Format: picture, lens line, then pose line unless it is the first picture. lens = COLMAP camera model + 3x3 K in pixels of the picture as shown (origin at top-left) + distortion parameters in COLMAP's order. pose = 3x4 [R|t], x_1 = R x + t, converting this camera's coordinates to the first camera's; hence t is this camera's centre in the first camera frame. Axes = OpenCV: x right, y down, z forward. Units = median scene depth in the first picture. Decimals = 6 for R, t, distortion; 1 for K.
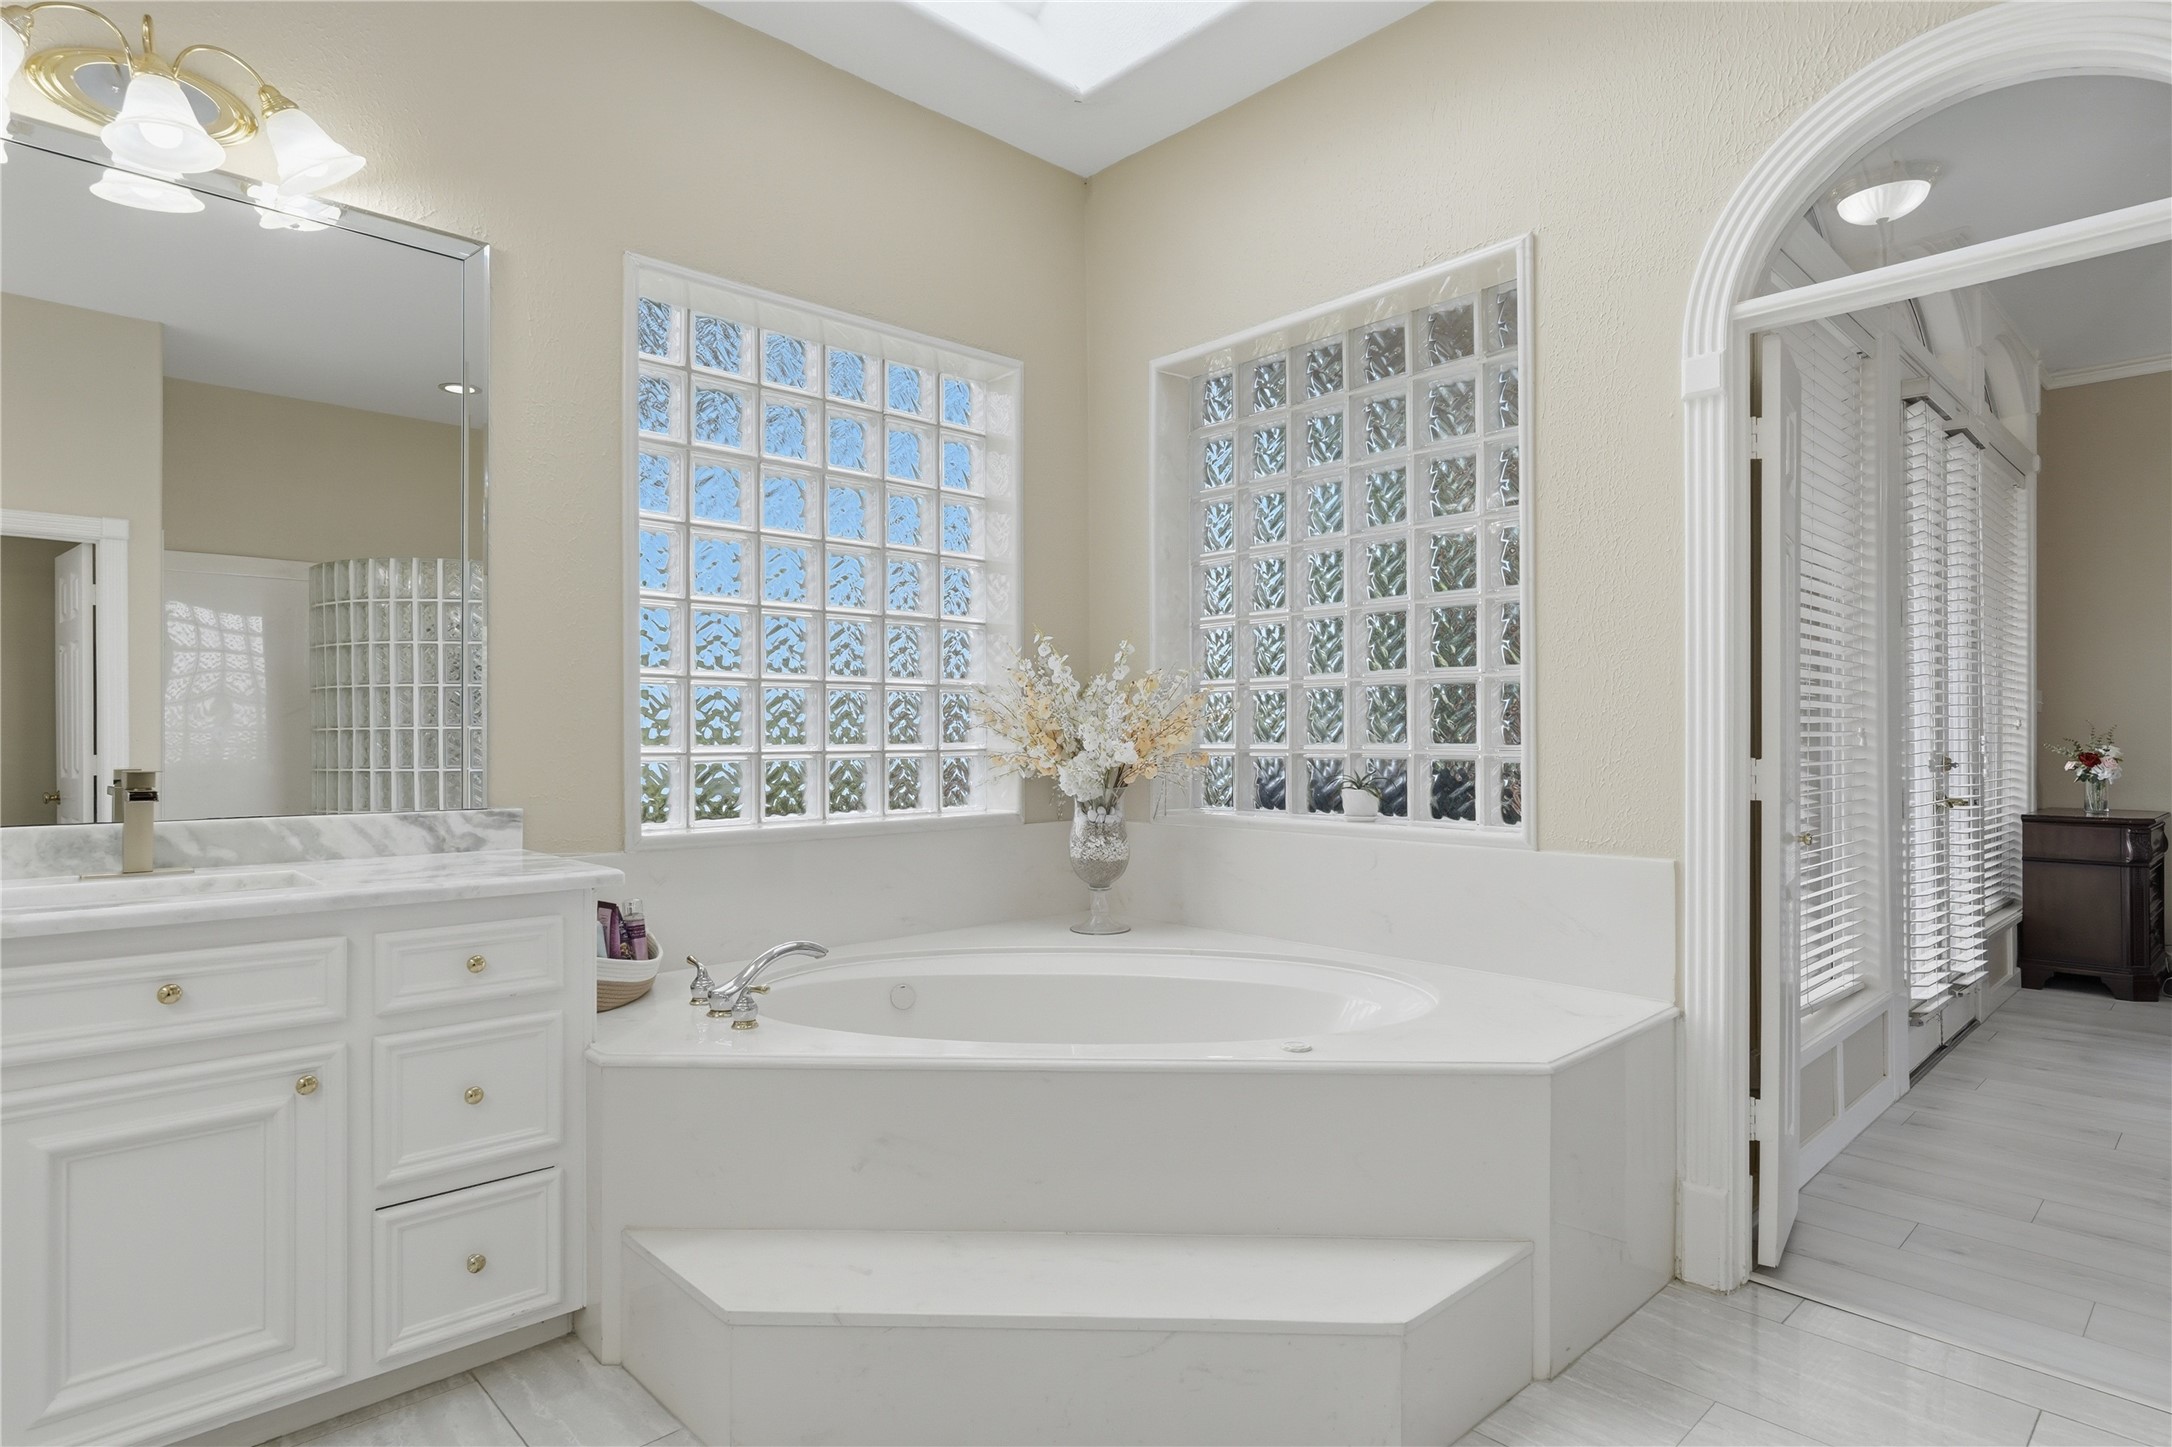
lens RADIAL K [[1141.7, 0, 1083.3], [0, 1141.7, 740.5], [0, 0, 1]] dist [0.003205, 0.000598]
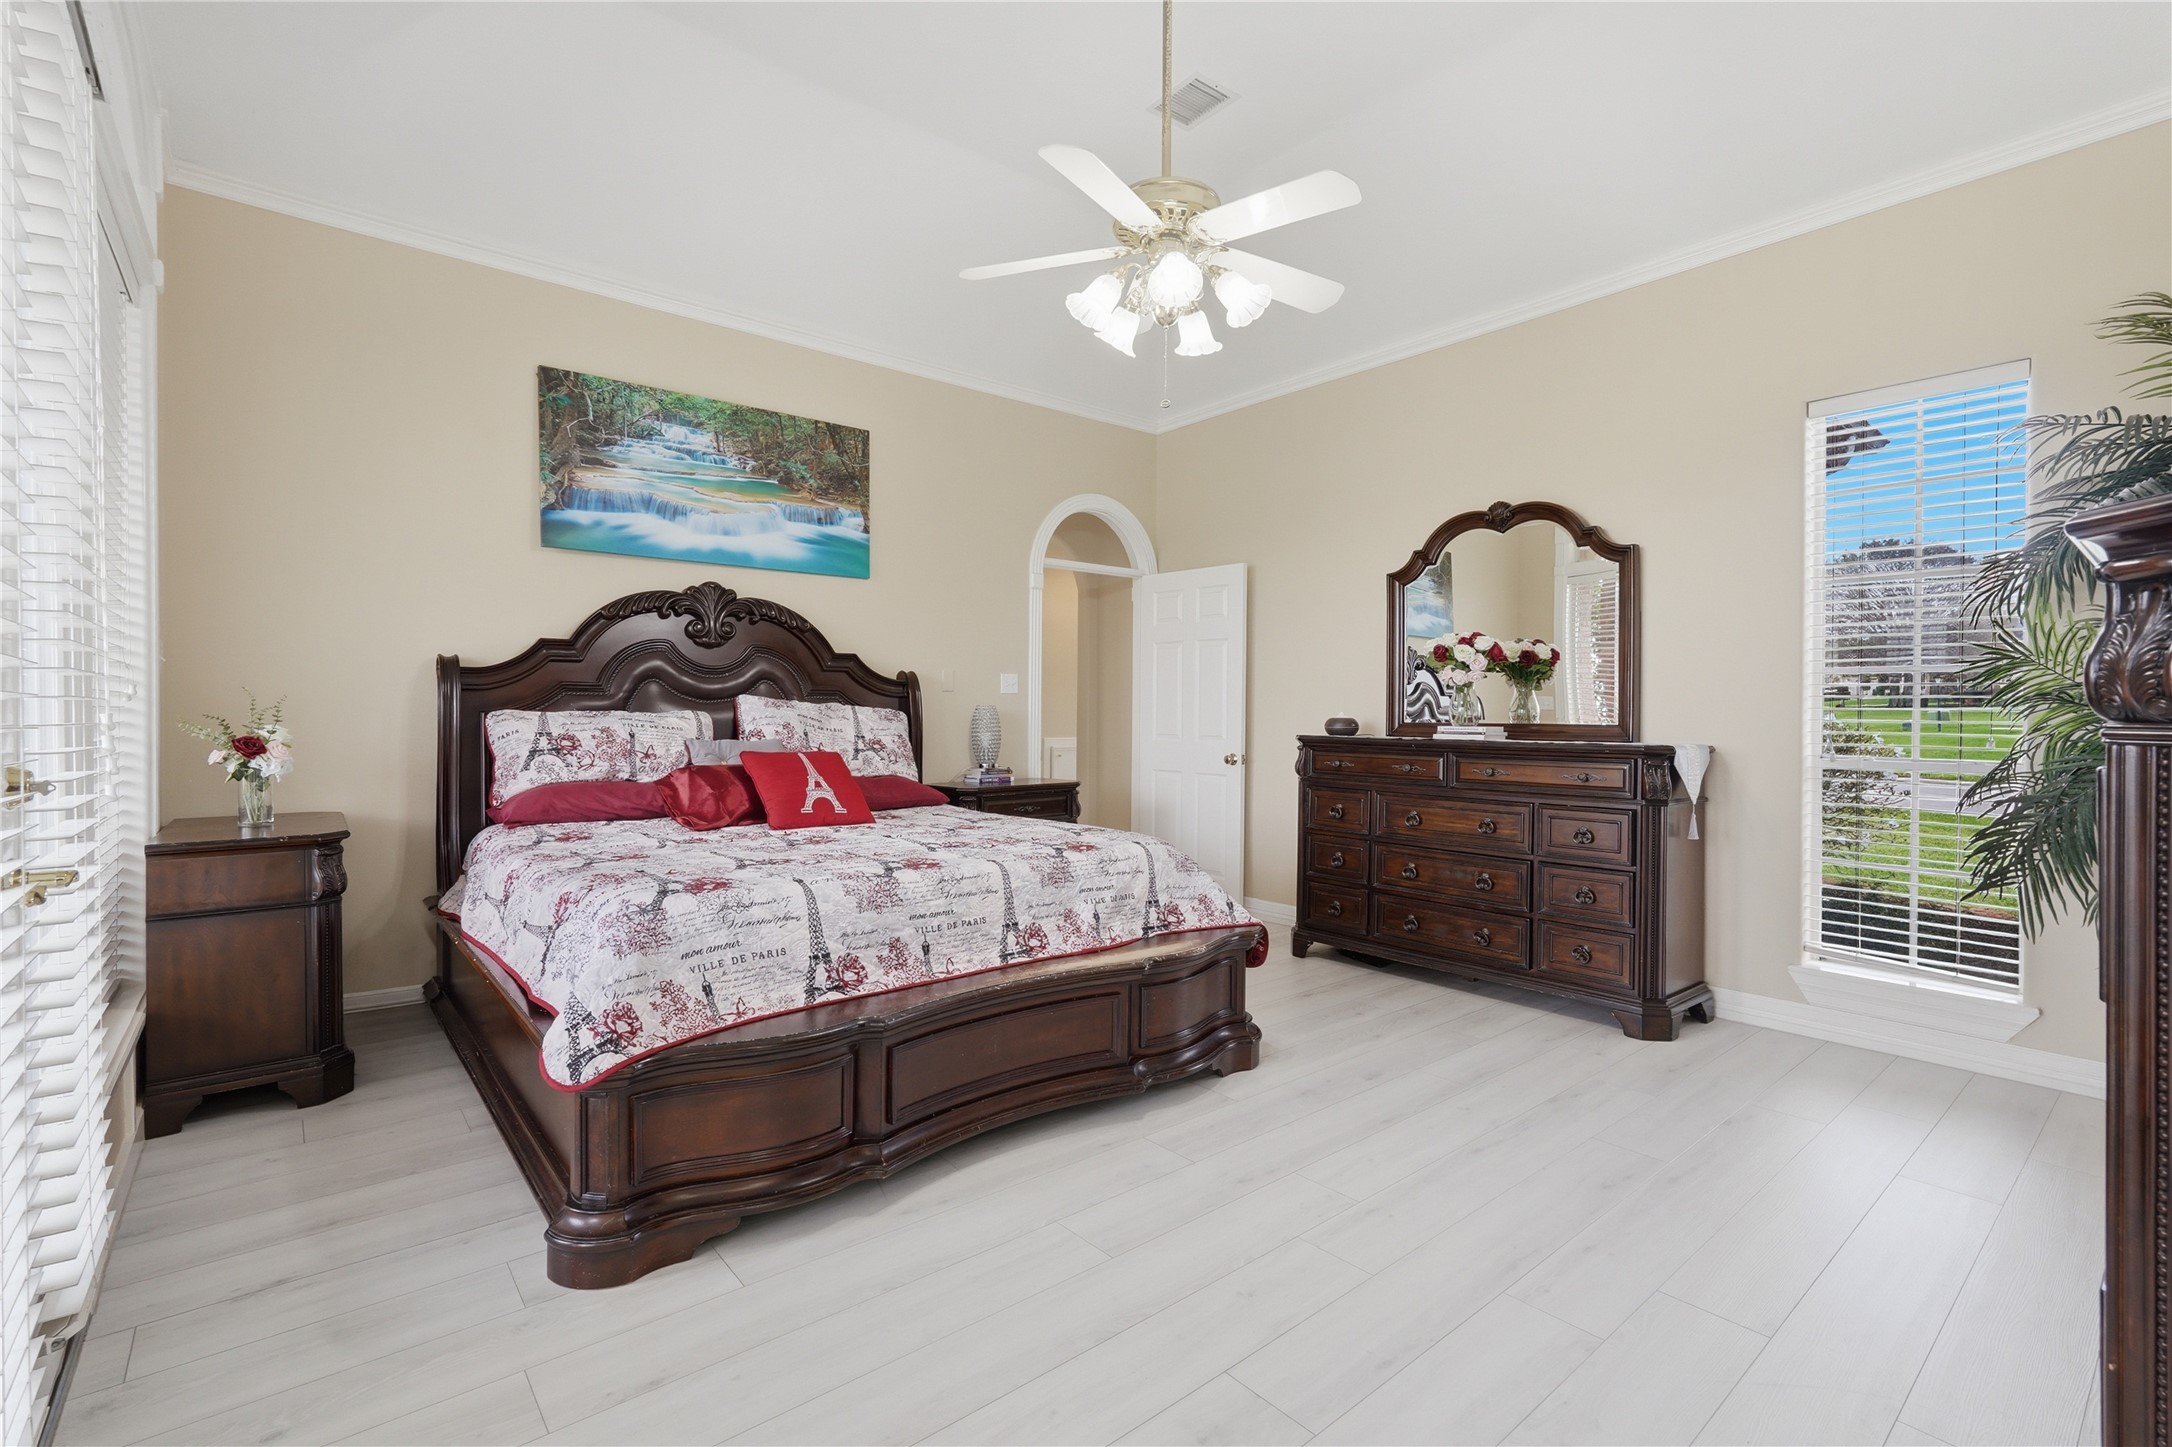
lens RADIAL K [[973.5, 0, 1083.7], [0, 973.5, 721.3], [0, 0, 1]] dist [0.000865, 0.000149]
pose [[0.067146, -0.012785, 0.997661, 0.343788], [-0.004778, 0.999902, 0.013135, -0.008111], [-0.997732, -0.005649, 0.067078, 0.473791]]
